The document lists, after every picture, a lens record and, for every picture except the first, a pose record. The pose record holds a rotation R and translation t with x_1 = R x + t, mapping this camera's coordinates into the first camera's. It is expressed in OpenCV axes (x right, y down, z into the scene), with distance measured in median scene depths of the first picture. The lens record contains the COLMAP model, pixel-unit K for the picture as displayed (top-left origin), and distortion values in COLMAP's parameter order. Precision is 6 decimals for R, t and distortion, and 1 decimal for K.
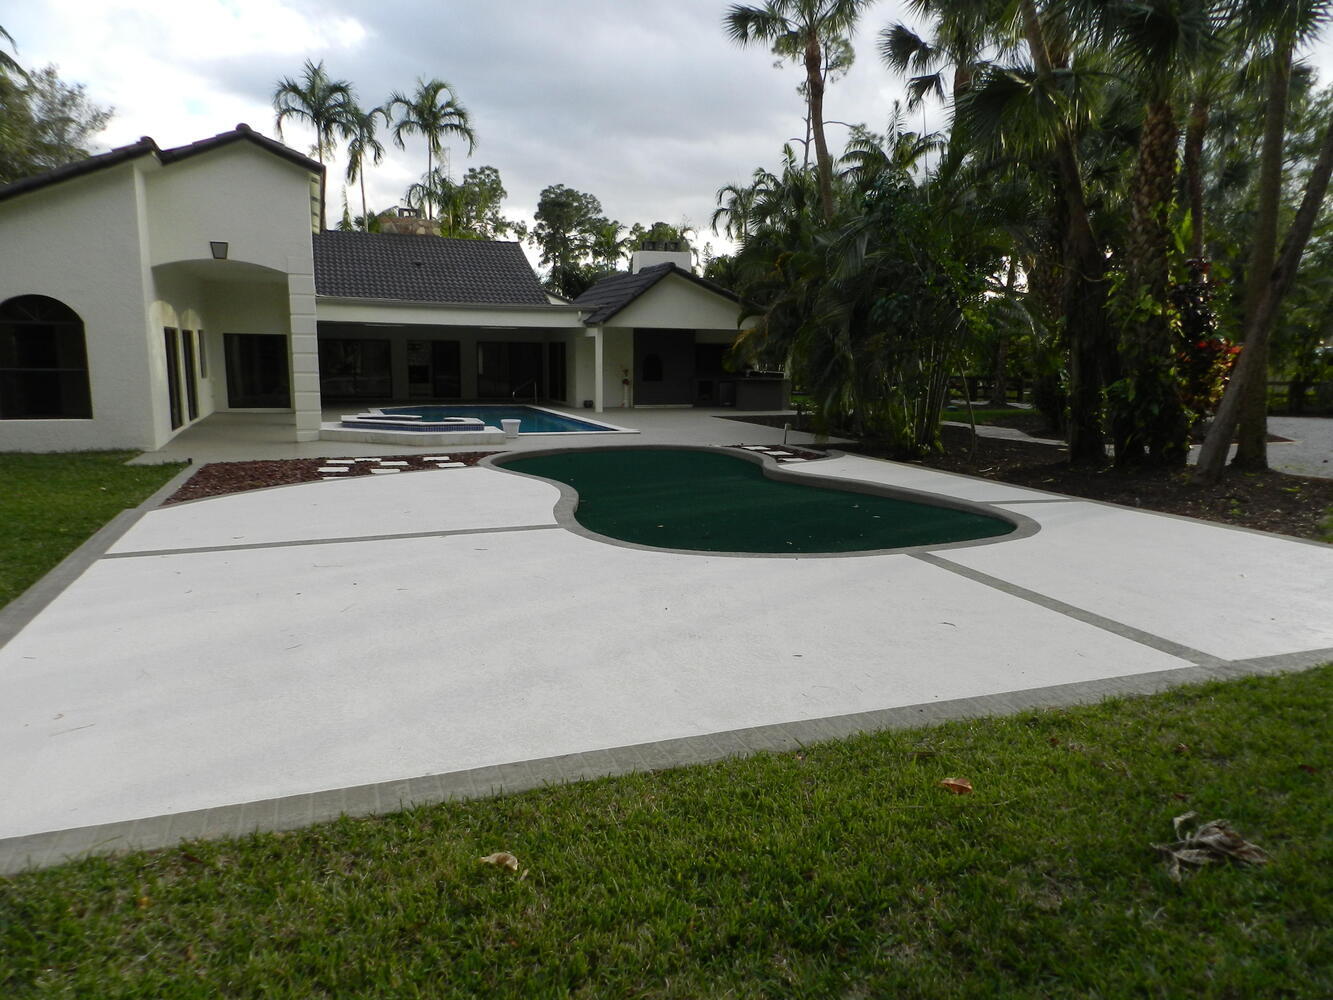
lens RADIAL K [[907.4, 0, 666.5], [0, 907.4, 500.0], [0, 0, 1]] dist [0.032717, 0.000155]
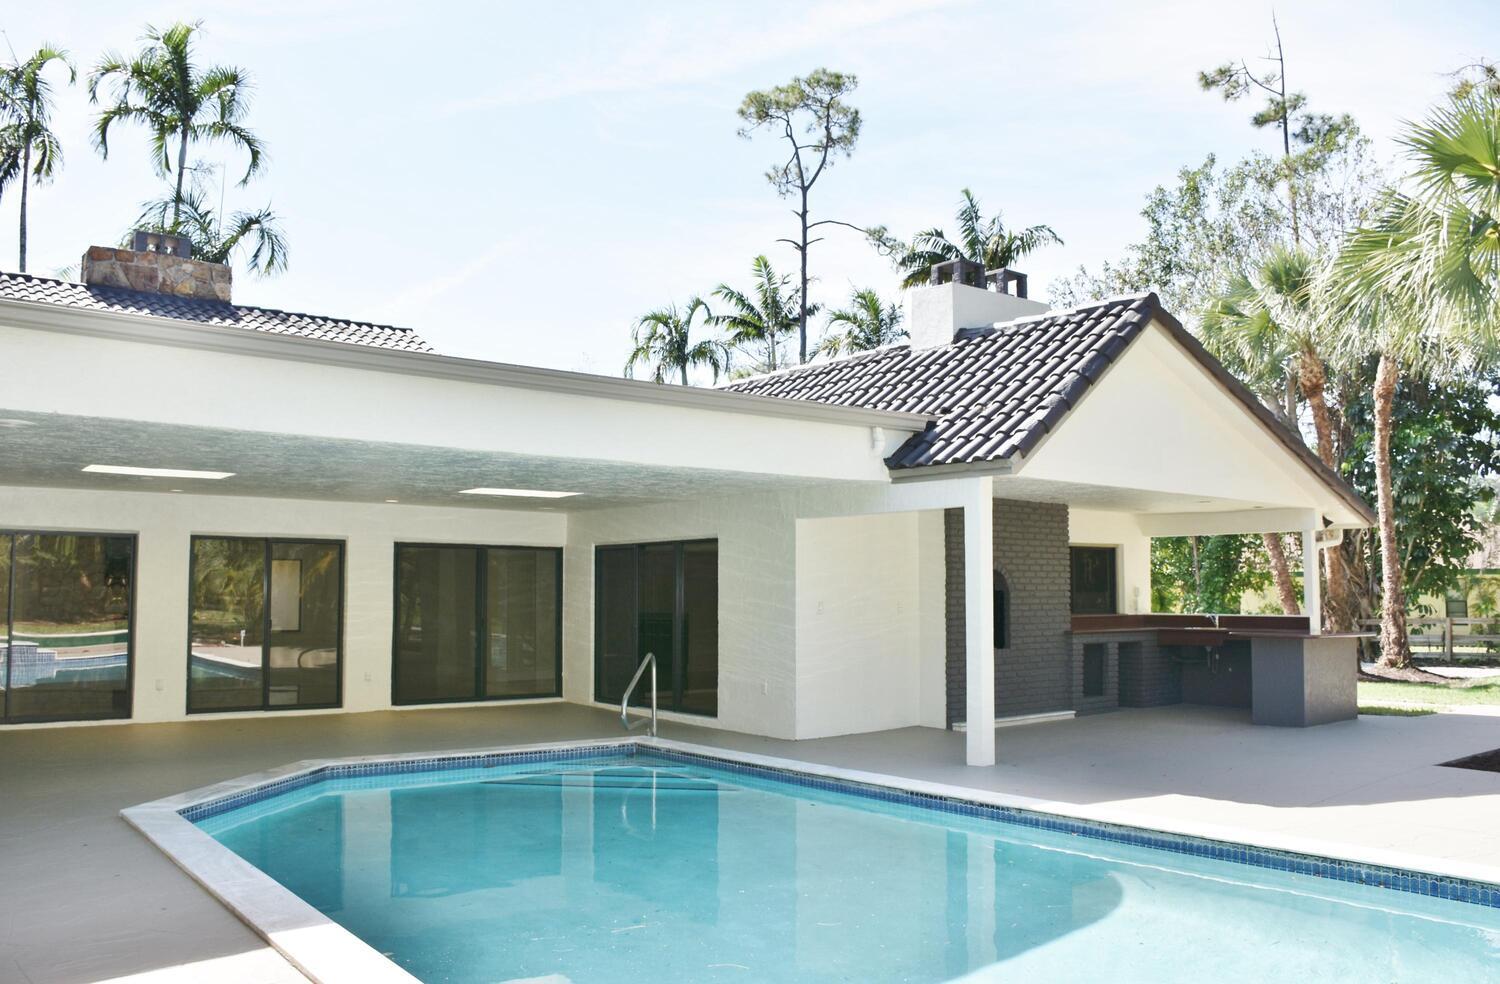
lens RADIAL K [[1189.7, 0, 747.5], [0, 1189.7, 490.0], [0, 0, 1]] dist [-0.153530, 0.110292]
pose [[0.951849, 0.017494, 0.306068, -0.177571], [0.057471, 0.970488, -0.234201, -0.066881], [-0.301132, 0.240514, 0.922753, 0.448251]]
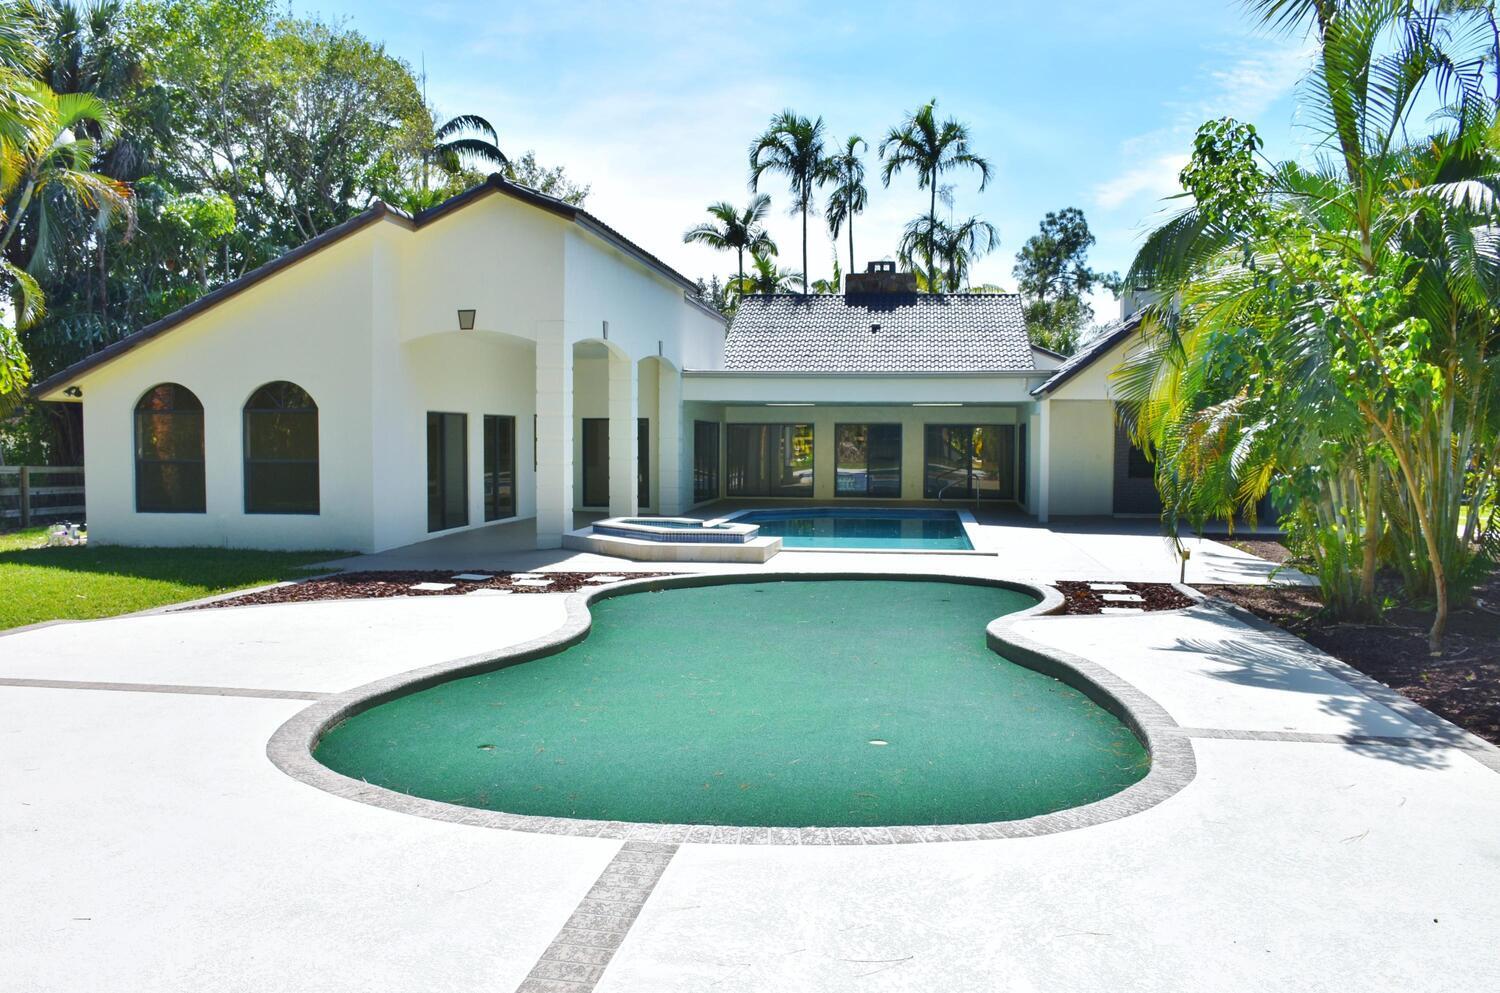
lens RADIAL K [[1174.2, 0, 742.5], [0, 1174.2, 502.5], [0, 0, 1]] dist [-0.153706, 0.102975]
pose [[0.872539, 0.018651, -0.488188, 0.105158], [-0.072395, 0.993175, -0.091446, -0.010070], [0.483151, 0.115132, 0.867934, 0.086424]]
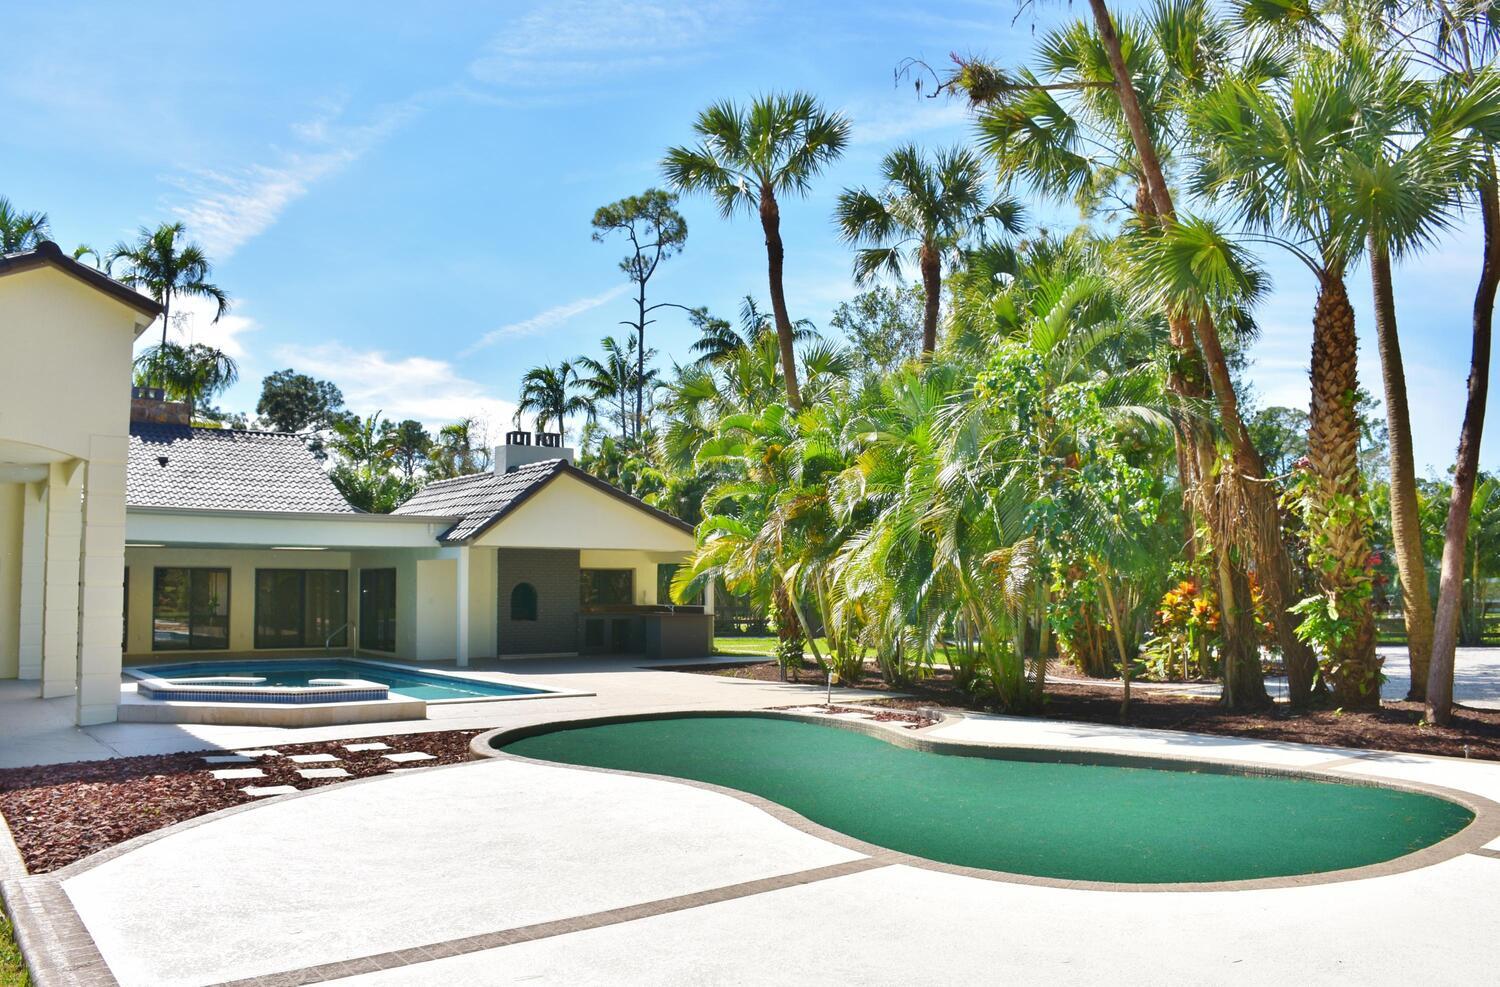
lens RADIAL K [[1173.7, 0, 724.9], [0, 1173.7, 522.4], [0, 0, 1]] dist [-0.124559, -0.005450]
pose [[0.961067, 0.002659, 0.276303, -0.087348], [0.056096, 0.977253, -0.204523, -0.007401], [-0.270562, 0.212060, 0.939056, 0.059844]]
